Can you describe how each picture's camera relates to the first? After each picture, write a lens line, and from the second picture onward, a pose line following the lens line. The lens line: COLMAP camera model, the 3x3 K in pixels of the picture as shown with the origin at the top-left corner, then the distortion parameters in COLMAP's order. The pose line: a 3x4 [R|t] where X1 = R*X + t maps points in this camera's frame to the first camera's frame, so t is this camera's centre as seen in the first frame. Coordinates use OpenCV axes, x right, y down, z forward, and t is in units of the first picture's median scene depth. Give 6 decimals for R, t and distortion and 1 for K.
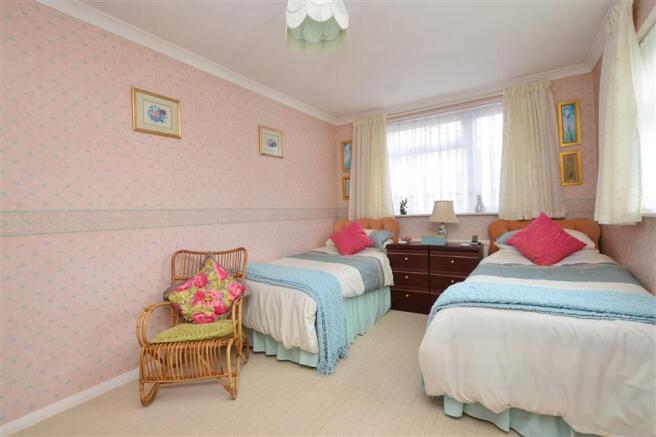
lens RADIAL K [[298.0, 0, 330.3], [0, 298.0, 217.0], [0, 0, 1]] dist [-0.021267, 0.000014]
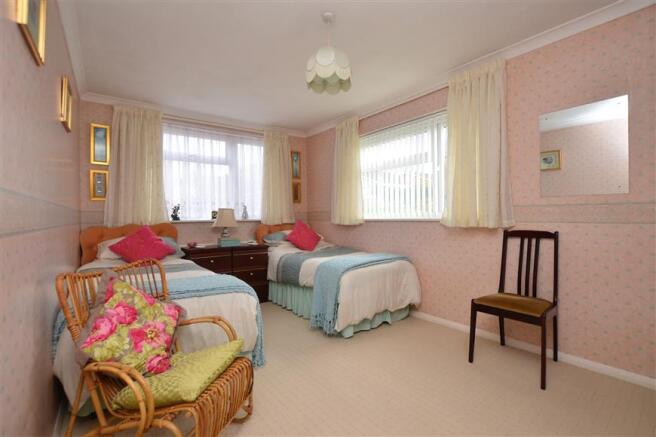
lens RADIAL K [[291.7, 0, 330.6], [0, 291.7, 217.7], [0, 0, 1]] dist [-0.005739, -0.000393]
pose [[0.356526, 0.021833, 0.934030, -0.514135], [0.011440, 0.999550, -0.027732, 0.016386], [-0.934216, 0.020572, 0.356115, 0.209544]]
